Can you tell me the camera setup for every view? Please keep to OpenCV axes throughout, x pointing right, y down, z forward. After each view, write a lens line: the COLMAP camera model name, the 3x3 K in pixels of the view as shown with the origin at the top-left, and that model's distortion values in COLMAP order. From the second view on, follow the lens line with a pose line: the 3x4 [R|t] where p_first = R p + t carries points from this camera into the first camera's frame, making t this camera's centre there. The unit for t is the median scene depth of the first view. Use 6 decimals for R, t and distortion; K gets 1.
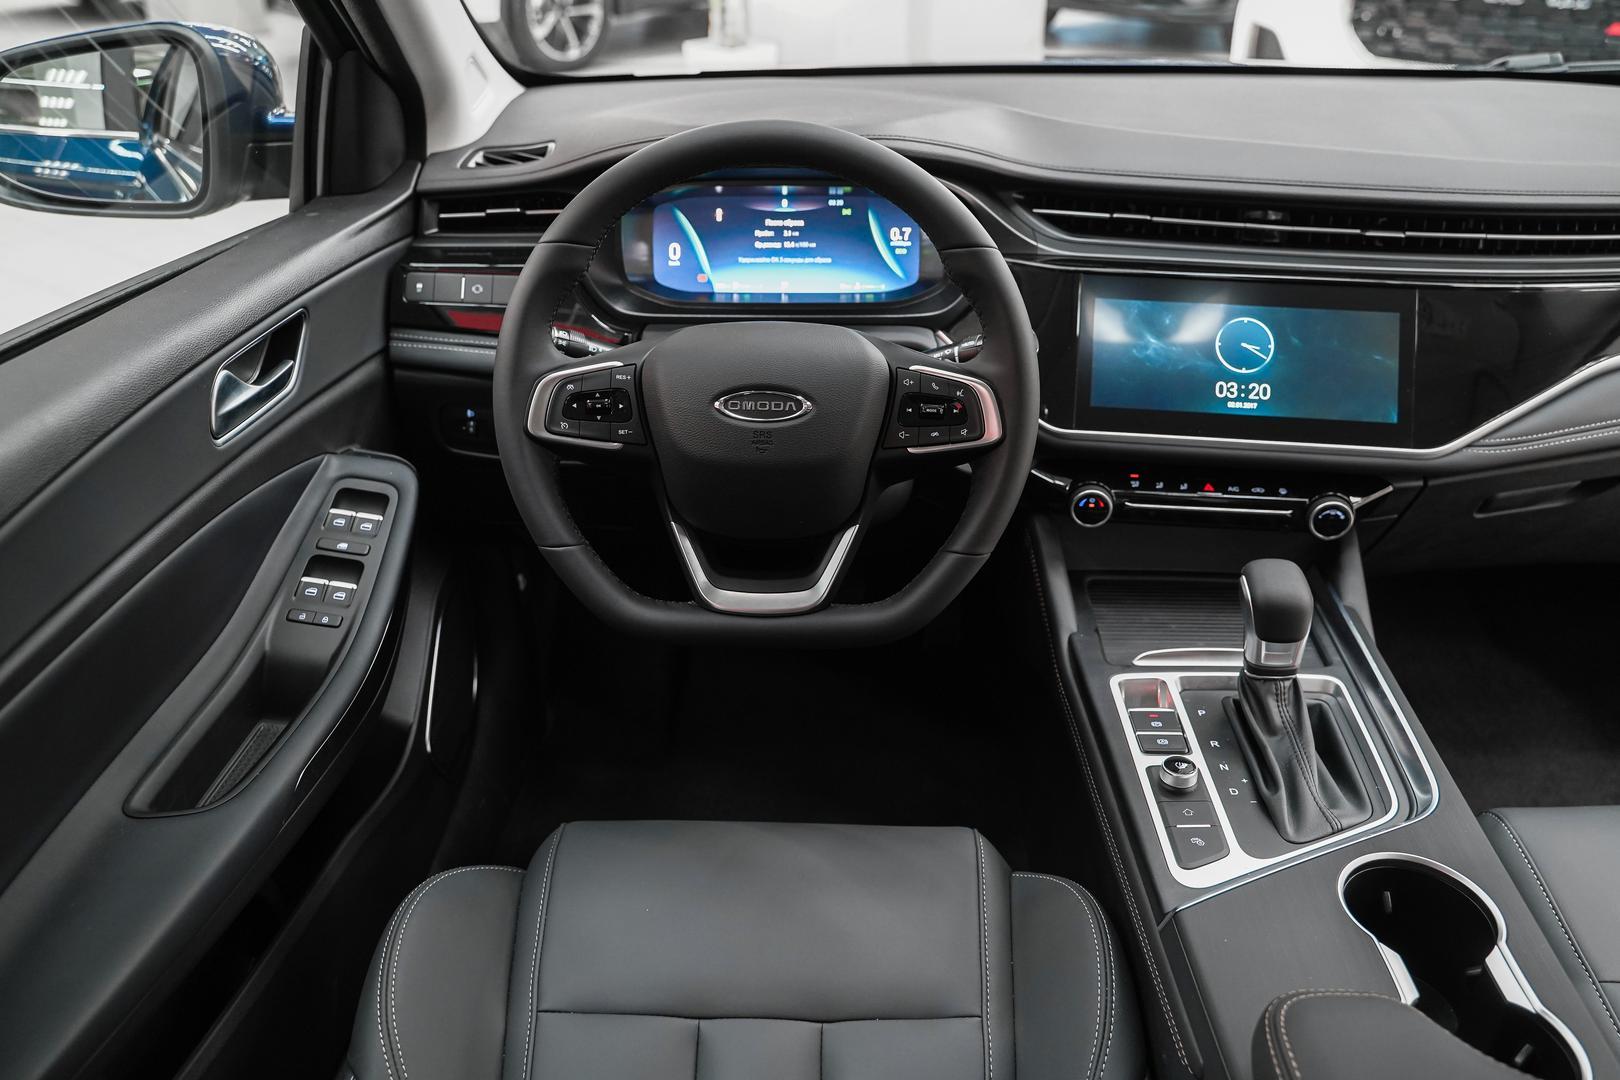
lens RADIAL K [[1311.8, 0, 810.0], [0, 1311.8, 540.0], [0, 0, 1]] dist [-0.004856, 0.003418]
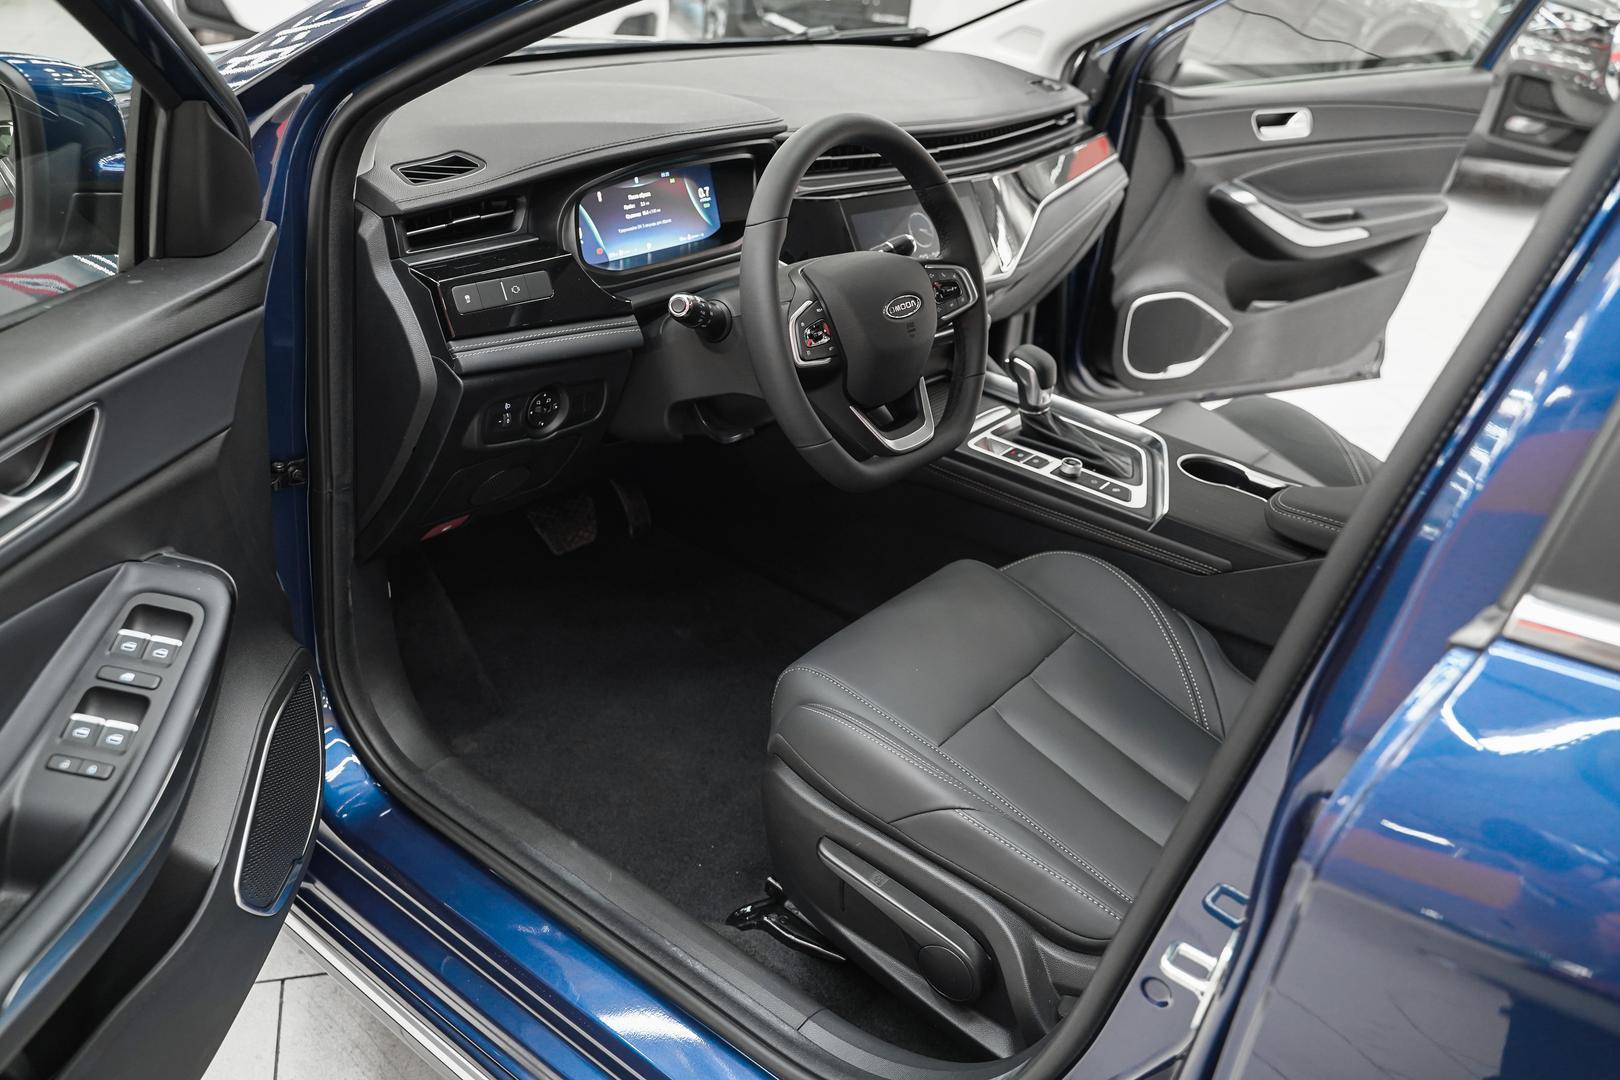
lens RADIAL K [[1311.8, 0, 810.0], [0, 1311.8, 540.0], [0, 0, 1]] dist [-0.004856, 0.003418]
pose [[0.578615, -0.330289, 0.745730, -1.039098], [0.295862, 0.937053, 0.185467, -0.129278], [-0.760046, 0.113319, 0.639913, 0.131342]]
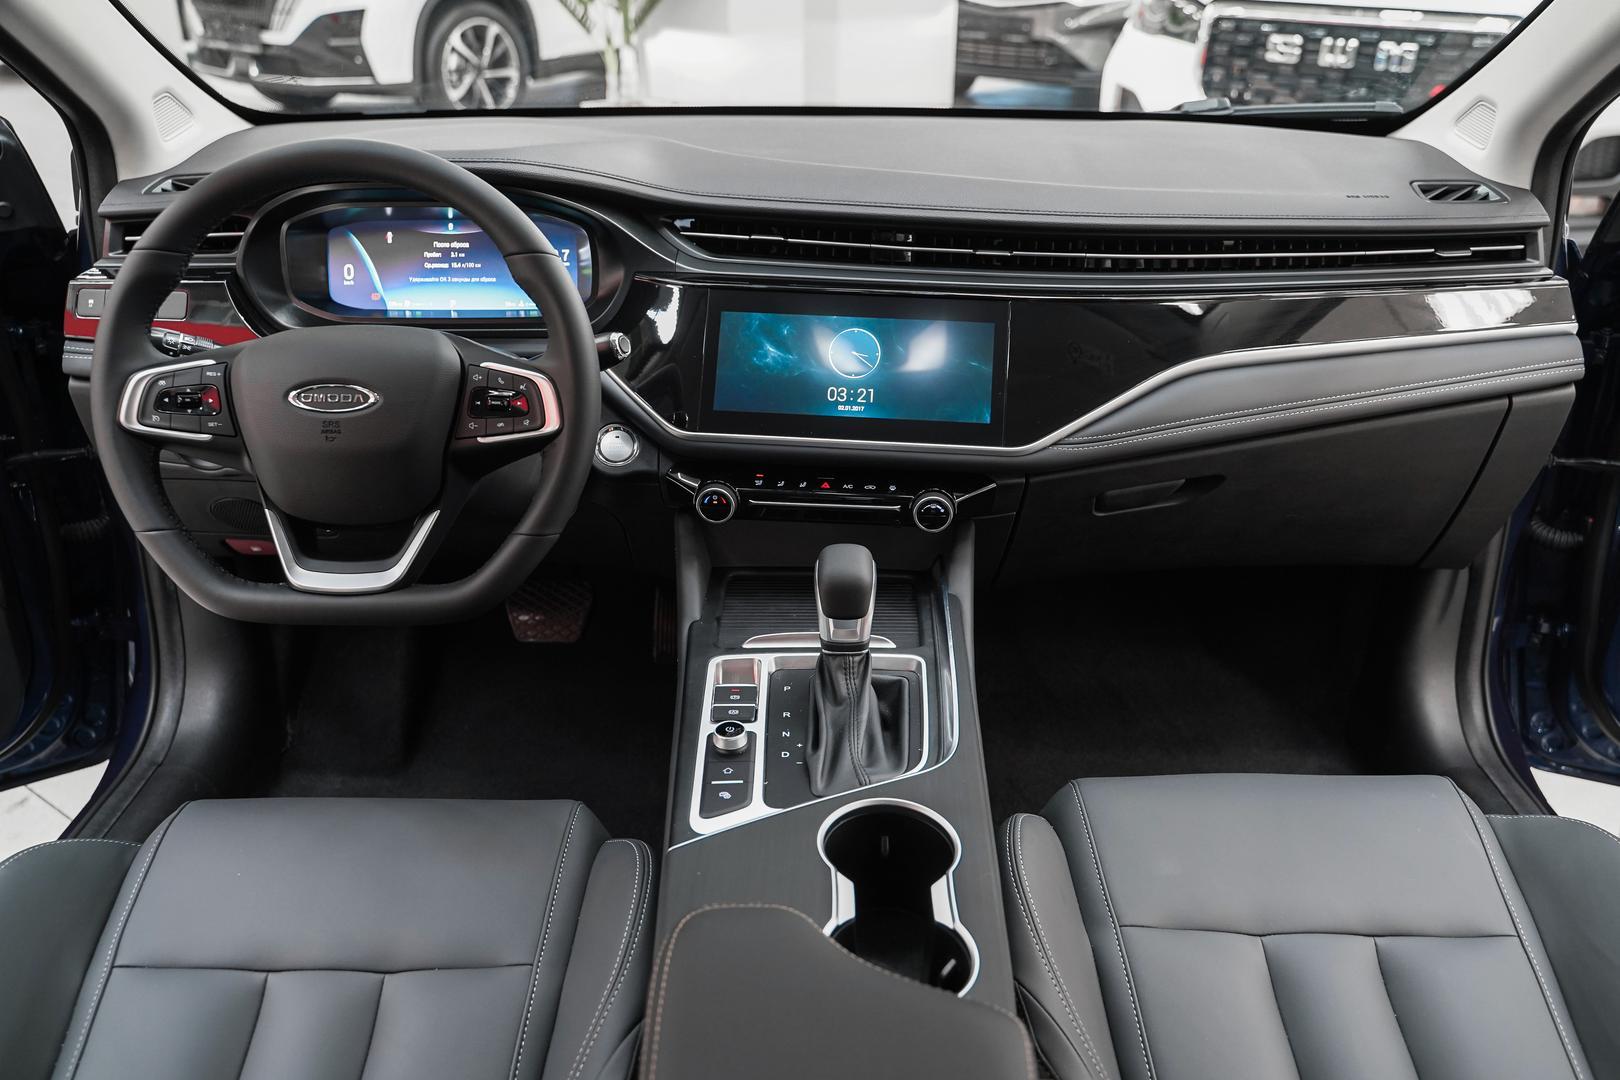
lens RADIAL K [[1311.8, 0, 810.0], [0, 1311.8, 540.0], [0, 0, 1]] dist [-0.004856, 0.003418]
pose [[0.999414, -0.006595, 0.033584, 0.255353], [0.008105, 0.998954, -0.045005, 0.053196], [-0.033252, 0.045251, 0.998422, -0.071552]]
